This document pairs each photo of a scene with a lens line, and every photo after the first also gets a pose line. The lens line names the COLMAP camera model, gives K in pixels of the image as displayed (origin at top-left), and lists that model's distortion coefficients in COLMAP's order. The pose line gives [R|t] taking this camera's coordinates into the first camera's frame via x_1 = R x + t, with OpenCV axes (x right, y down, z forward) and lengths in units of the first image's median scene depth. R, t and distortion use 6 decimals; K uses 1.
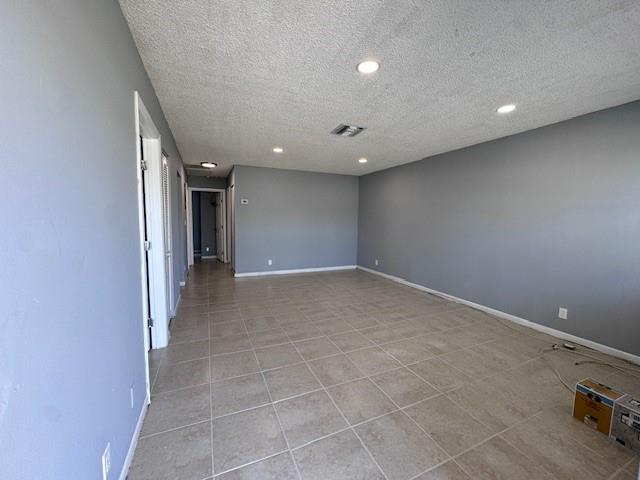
lens RADIAL K [[253.2, 0, 315.6], [0, 253.2, 243.1], [0, 0, 1]] dist [-0.000794, -0.000014]
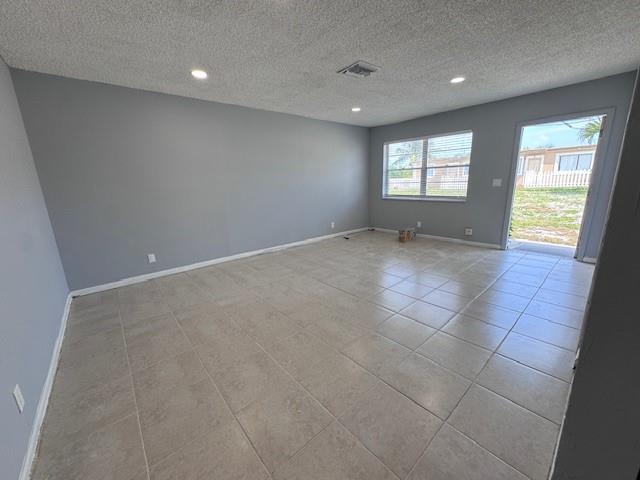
lens RADIAL K [[253.2, 0, 317.2], [0, 253.2, 236.6], [0, 0, 1]] dist [-0.000794, -0.000014]
pose [[-0.286841, -0.216702, 0.933147, -0.599179], [0.119425, 0.958391, 0.259275, -0.116608], [-0.950505, 0.185812, -0.249026, 1.091837]]
